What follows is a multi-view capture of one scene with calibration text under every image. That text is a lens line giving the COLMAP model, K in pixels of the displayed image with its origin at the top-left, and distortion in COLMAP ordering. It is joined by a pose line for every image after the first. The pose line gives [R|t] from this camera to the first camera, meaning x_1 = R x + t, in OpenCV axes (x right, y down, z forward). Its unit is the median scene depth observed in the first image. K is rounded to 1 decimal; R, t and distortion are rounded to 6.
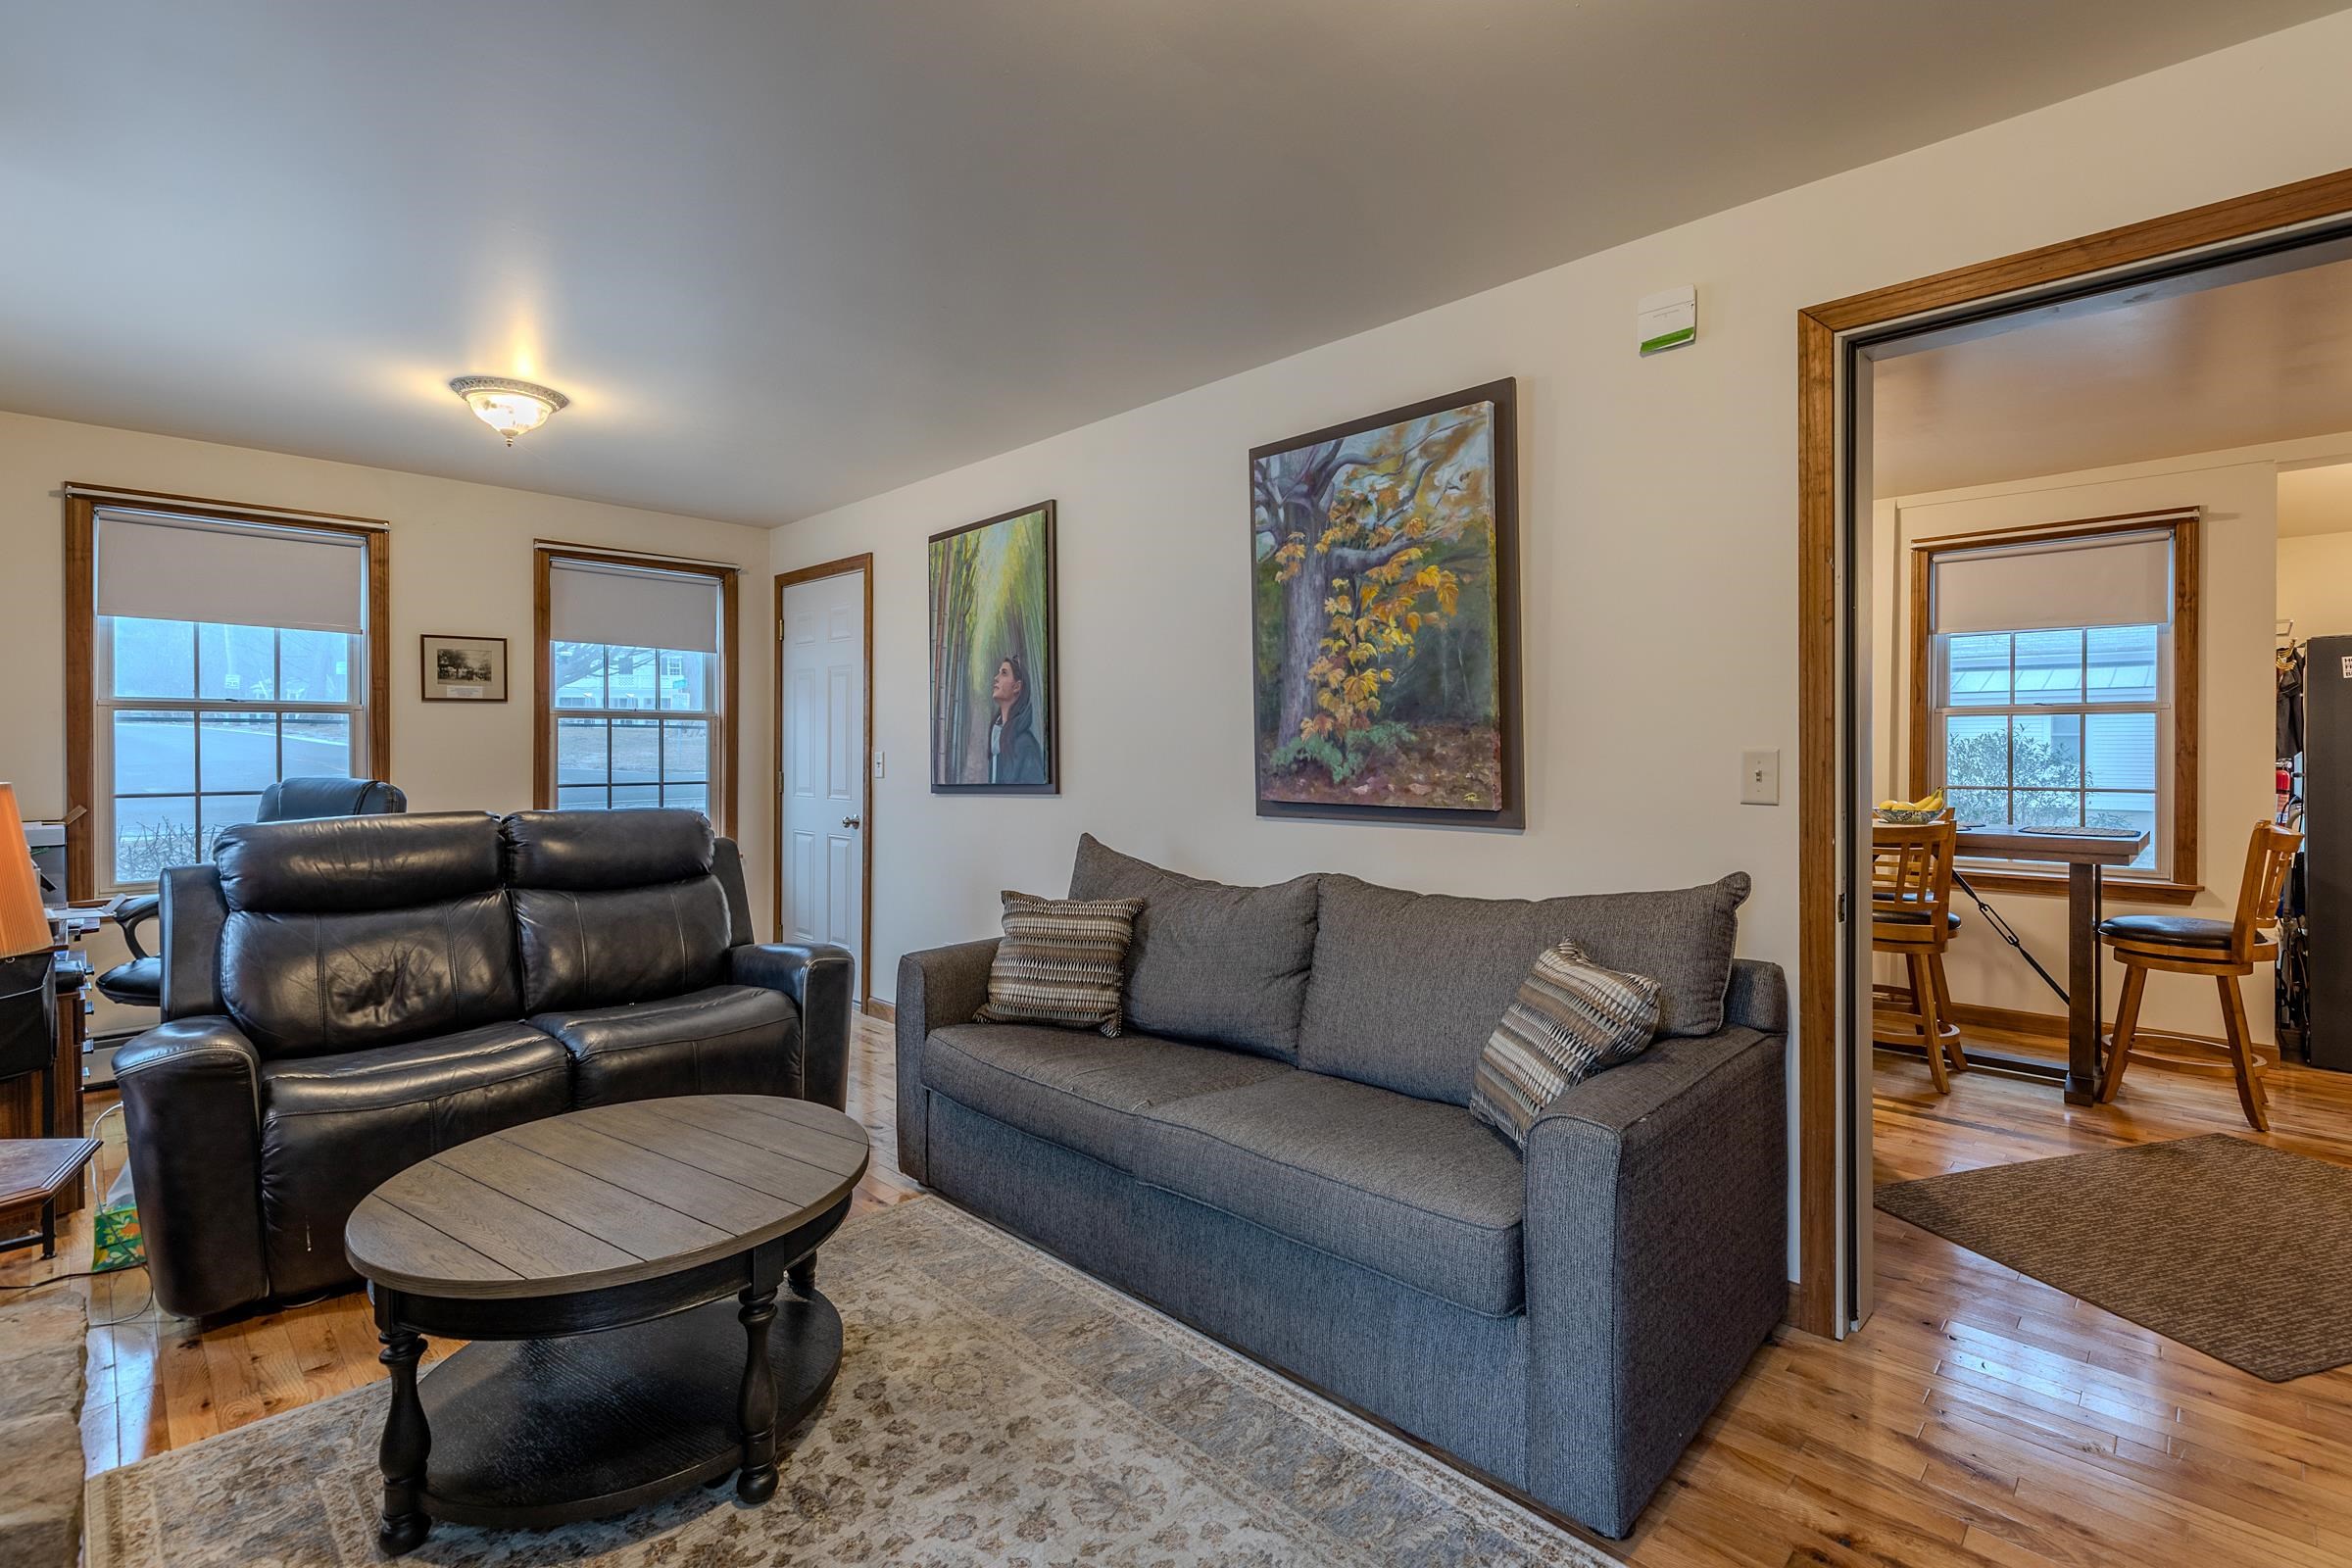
lens RADIAL K [[1058.1, 0, 1185.3], [0, 1058.1, 770.6], [0, 0, 1]] dist [0.001813, 0.000582]
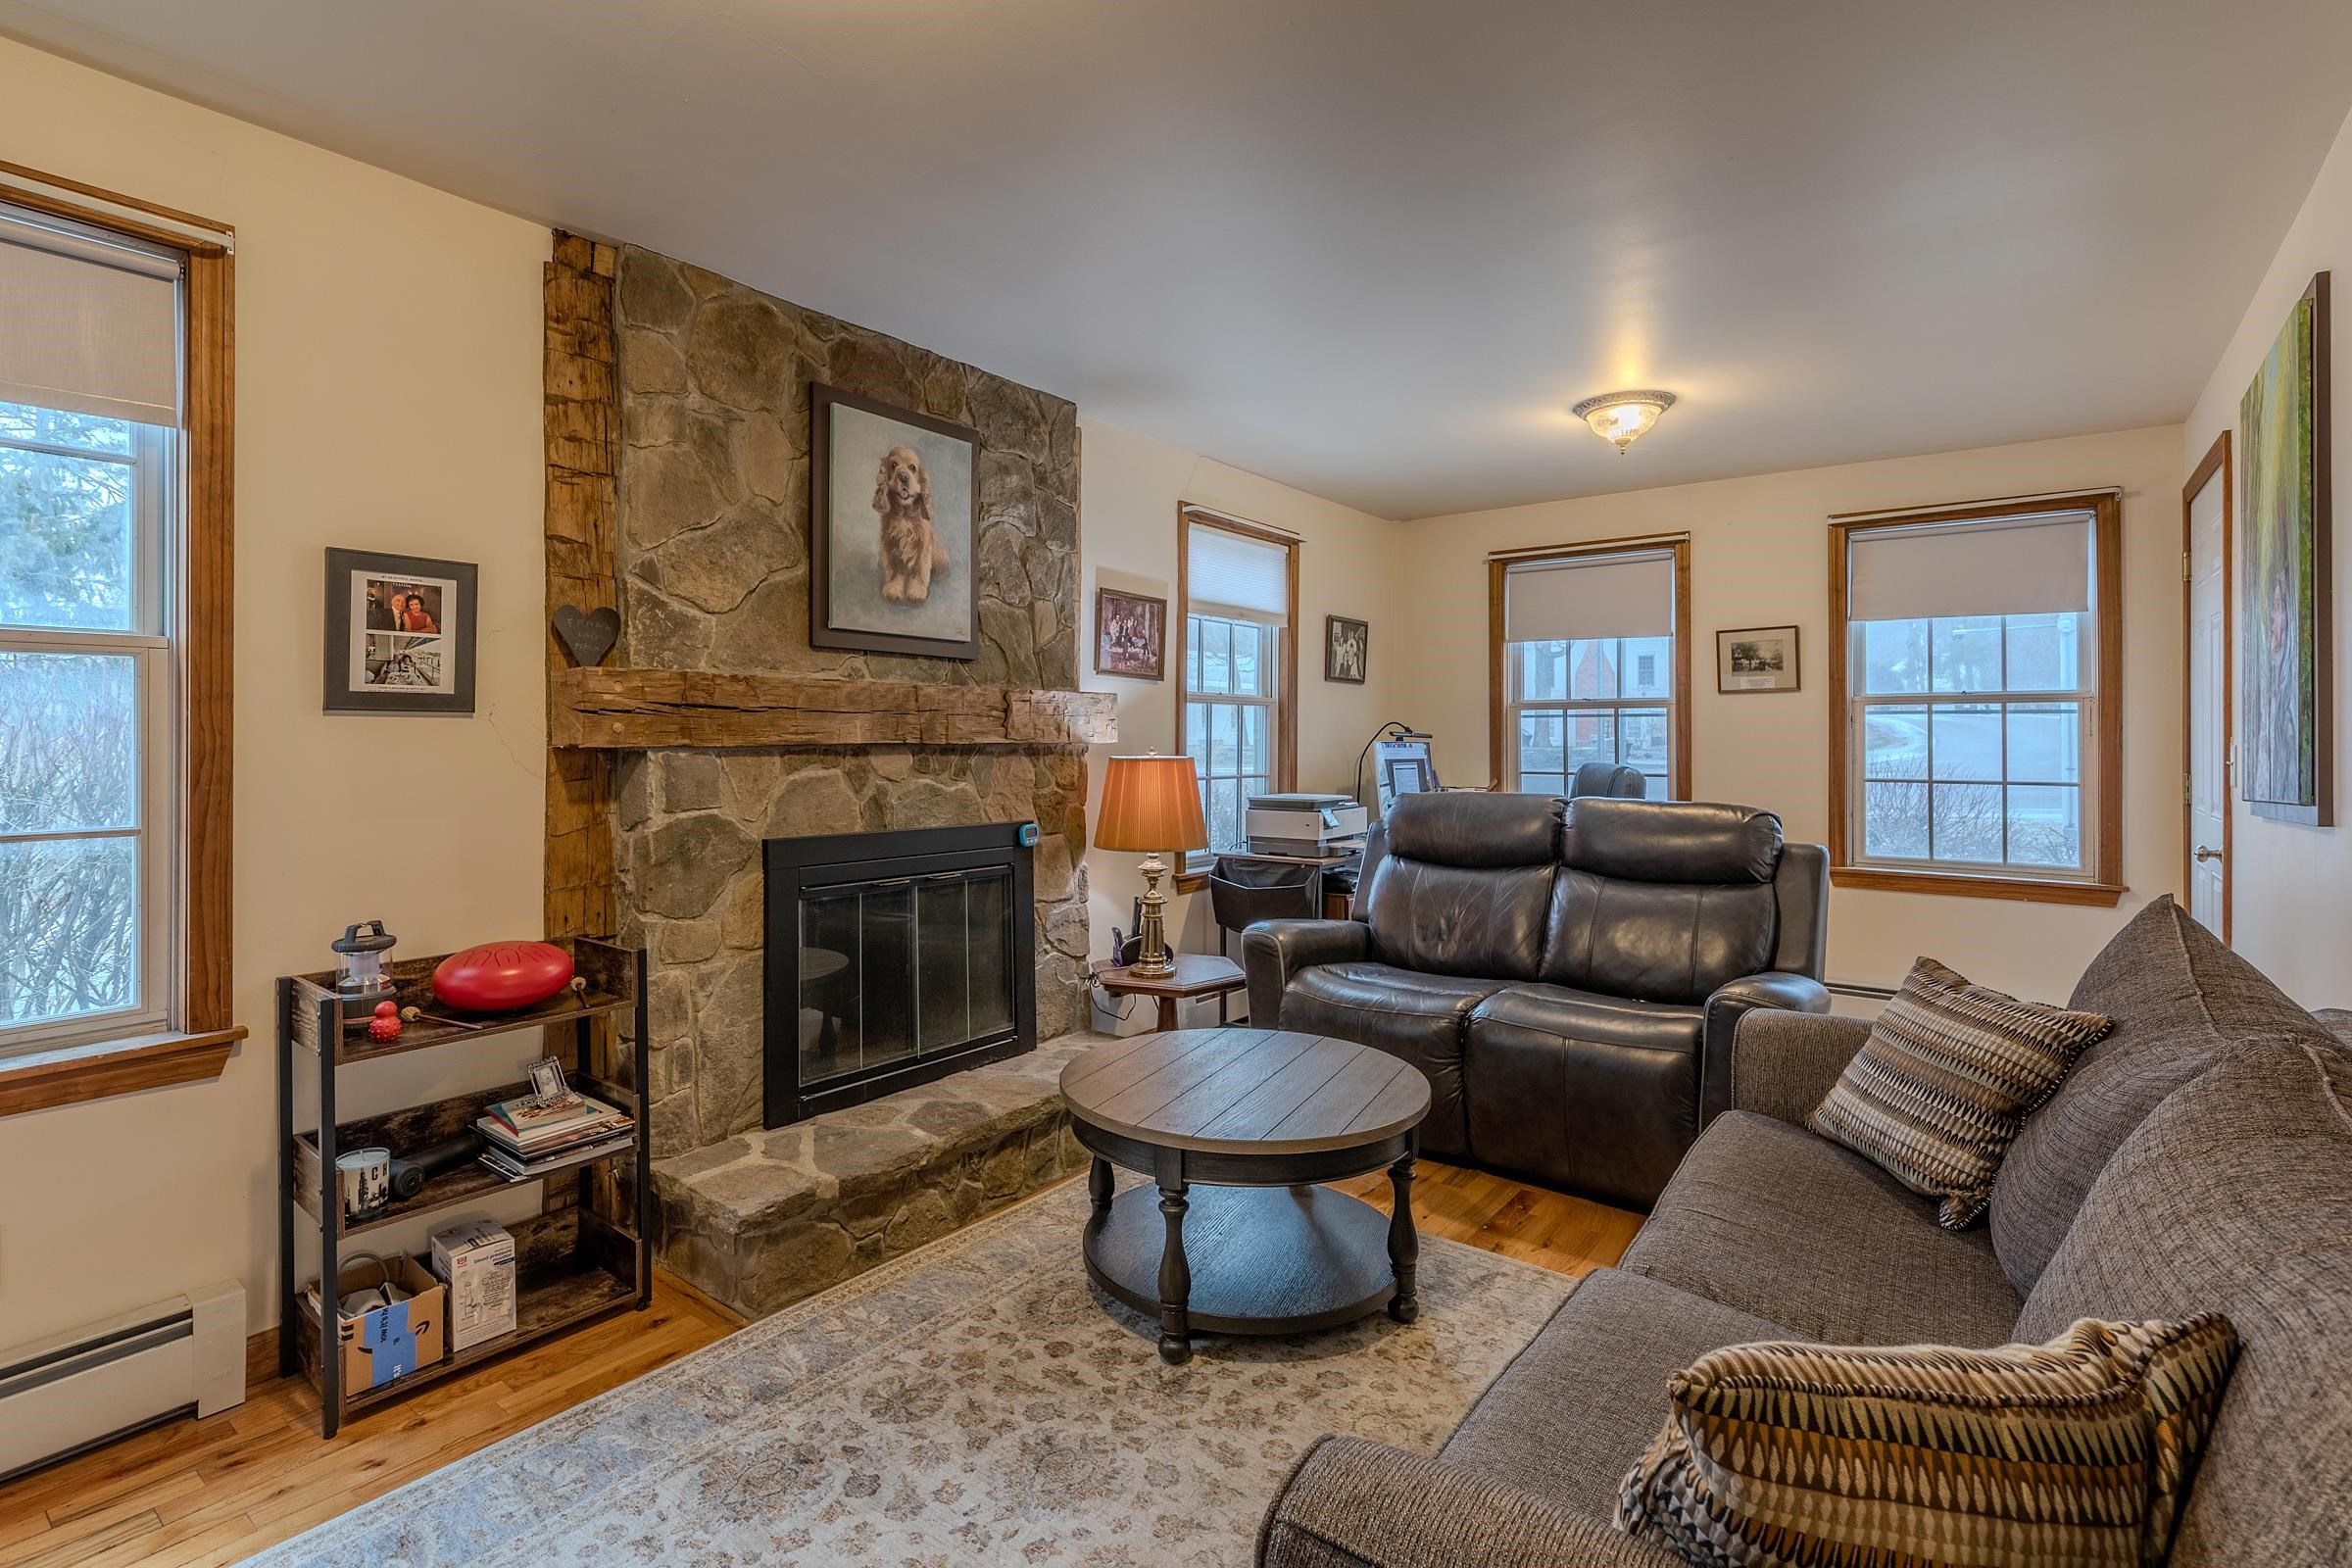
lens RADIAL K [[1104.8, 0, 1124.4], [0, 1104.8, 739.1], [0, 0, 1]] dist [-0.001256, -0.000140]
pose [[0.101977, 0.000972, -0.994786, 0.325736], [-0.021893, 0.999760, -0.001268, -0.006348], [0.994546, 0.021908, 0.101973, 0.310841]]
